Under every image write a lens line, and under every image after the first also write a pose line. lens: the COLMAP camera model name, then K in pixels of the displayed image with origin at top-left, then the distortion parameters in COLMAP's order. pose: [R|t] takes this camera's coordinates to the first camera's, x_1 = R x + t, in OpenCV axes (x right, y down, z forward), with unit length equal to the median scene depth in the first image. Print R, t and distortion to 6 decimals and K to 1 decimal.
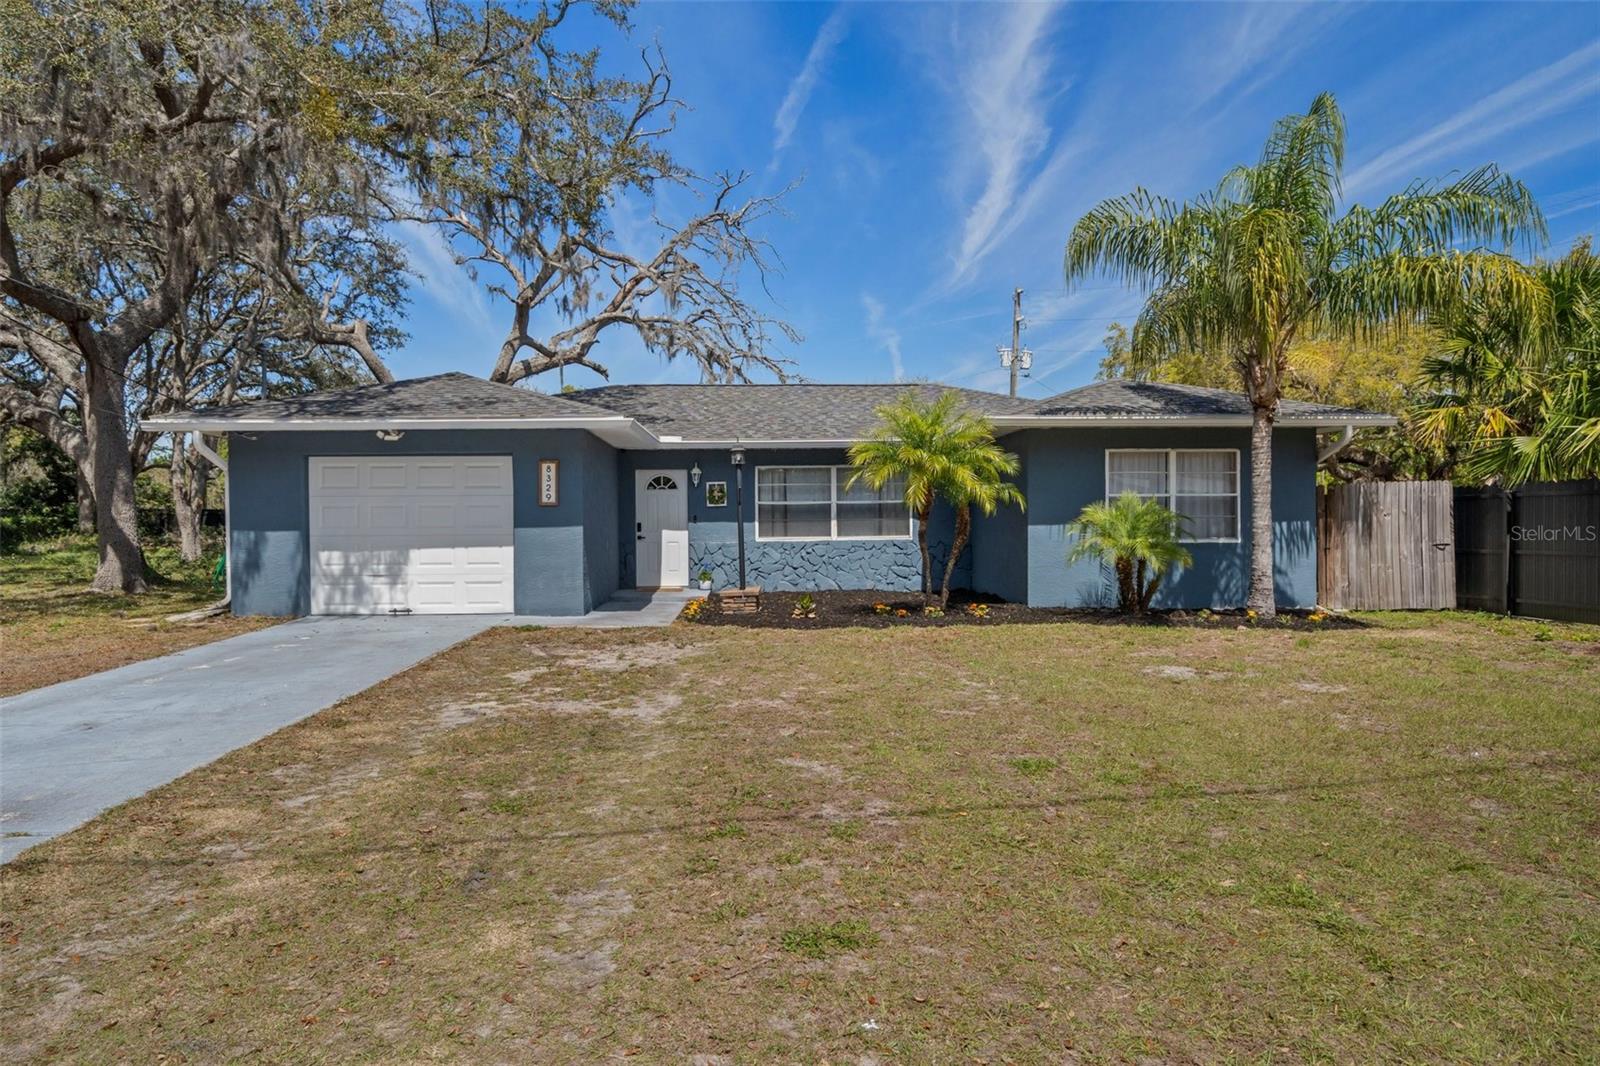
lens RADIAL K [[1000.9, 0, 801.2], [0, 1000.9, 534.6], [0, 0, 1]] dist [0.013700, 0.000138]
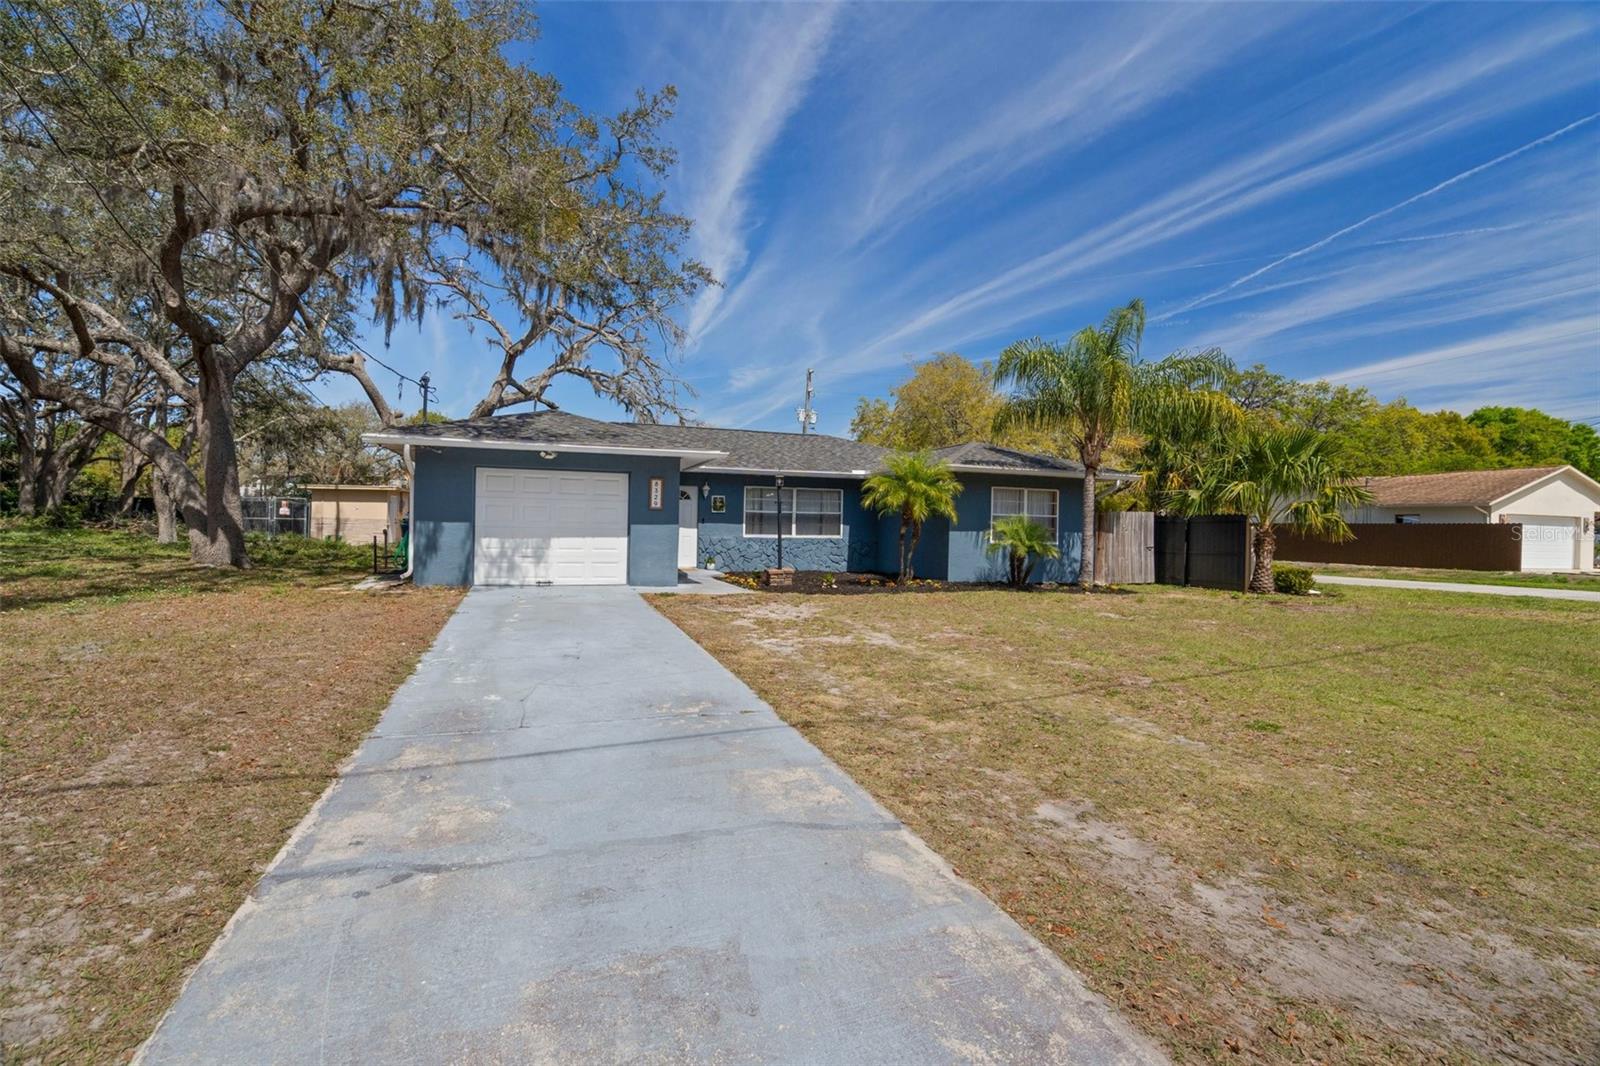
lens RADIAL K [[723.2, 0, 799.1], [0, 723.2, 524.5], [0, 0, 1]] dist [-0.006754, 0.001068]
pose [[0.952921, 0.026787, 0.302033, -0.360145], [-0.023060, 0.999608, -0.015900, 0.004154], [-0.302341, 0.008187, 0.953165, -0.046746]]
